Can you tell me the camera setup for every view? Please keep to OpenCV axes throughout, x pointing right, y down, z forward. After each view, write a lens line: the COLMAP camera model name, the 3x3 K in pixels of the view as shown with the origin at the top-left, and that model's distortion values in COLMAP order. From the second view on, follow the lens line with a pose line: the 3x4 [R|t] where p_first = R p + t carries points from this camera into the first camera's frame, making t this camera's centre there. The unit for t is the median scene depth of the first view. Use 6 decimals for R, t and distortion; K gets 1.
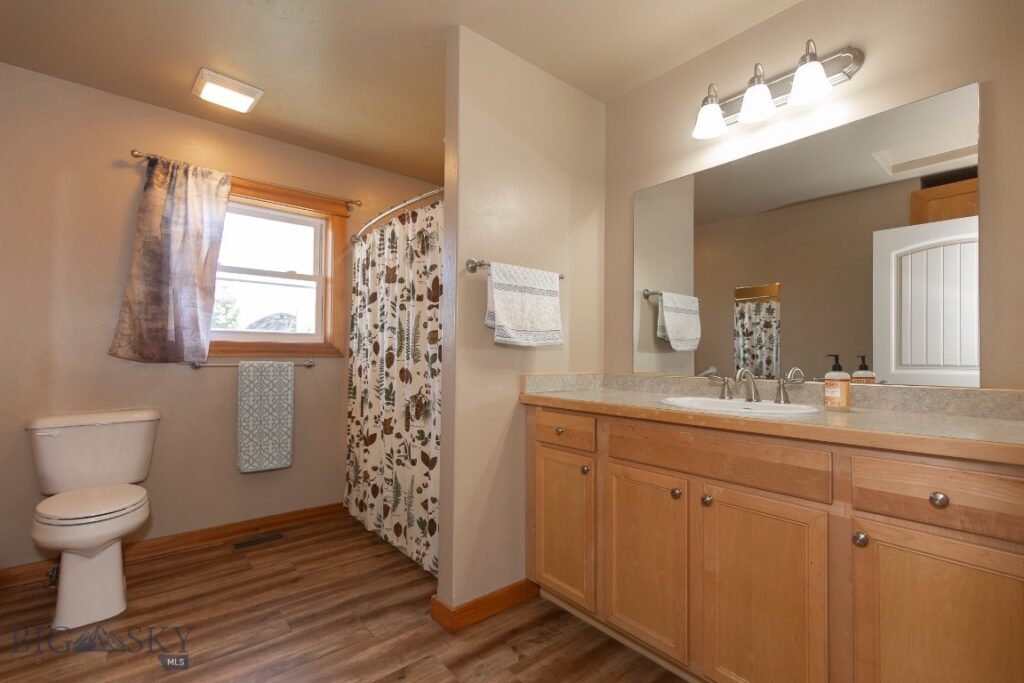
lens RADIAL K [[462.7, 0, 516.3], [0, 462.7, 345.5], [0, 0, 1]] dist [0.007786, -0.002117]
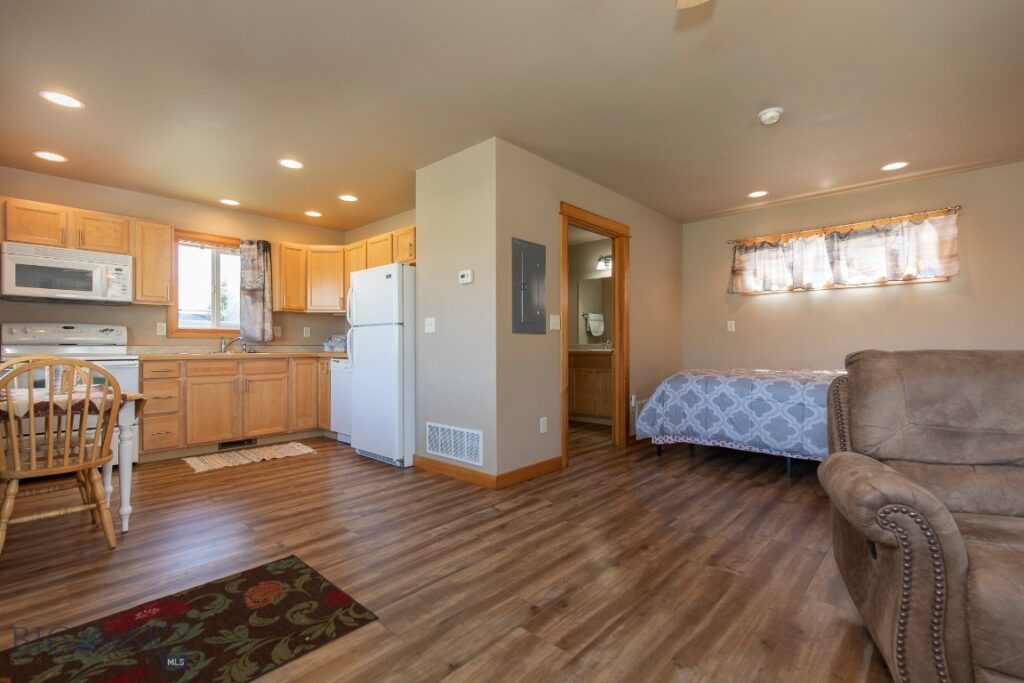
lens RADIAL K [[462.7, 0, 508.8], [0, 462.7, 347.3], [0, 0, 1]] dist [0.007786, -0.002117]
pose [[0.992766, -0.015380, 0.119080, -0.508001], [0.012082, 0.999524, 0.028370, -0.003760], [-0.119460, -0.026726, 0.992479, -1.746989]]
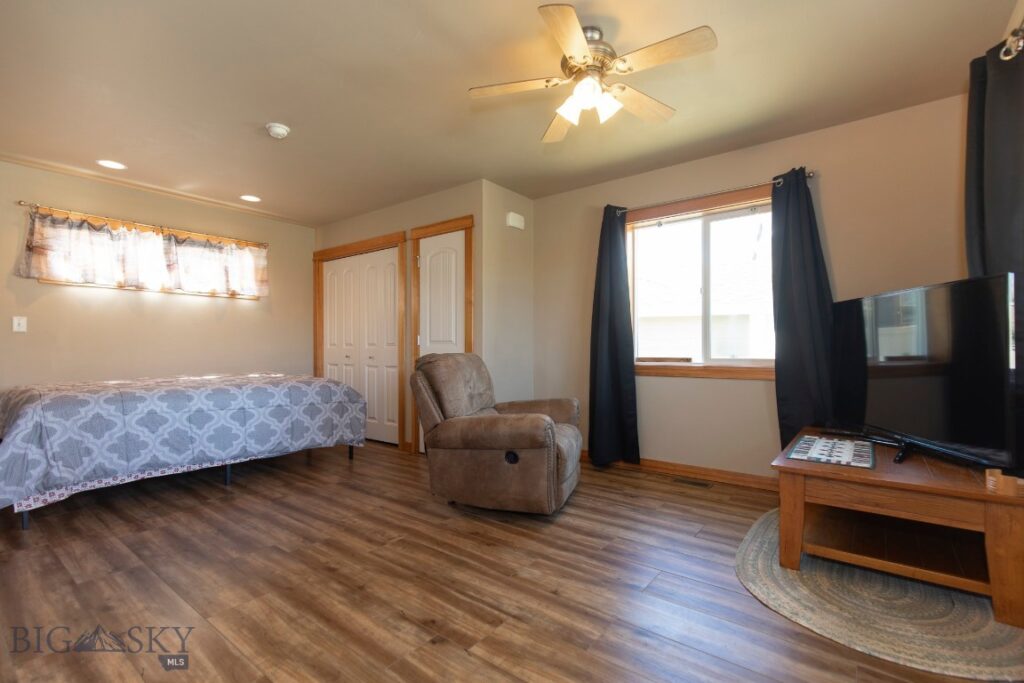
lens RADIAL K [[462.7, 0, 524.7], [0, 462.7, 354.3], [0, 0, 1]] dist [0.007786, -0.002117]
pose [[-0.223363, -0.024420, 0.974429, -1.085262], [-0.023107, 0.999538, 0.019752, 0.001605], [-0.974461, -0.018104, -0.223824, -0.963780]]
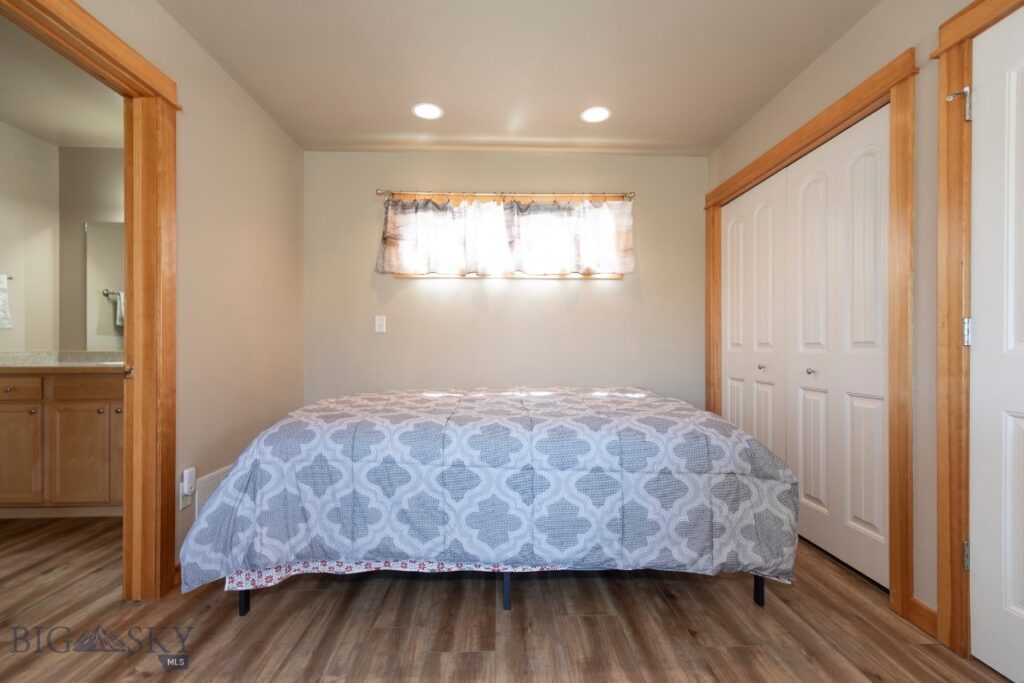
lens RADIAL K [[462.7, 0, 509.8], [0, 462.7, 345.5], [0, 0, 1]] dist [0.007786, -0.002117]
pose [[0.623632, -0.004012, 0.781707, -0.049170], [-0.011243, 0.999837, 0.014101, 0.010848], [-0.781637, -0.017582, 0.623486, -0.868130]]
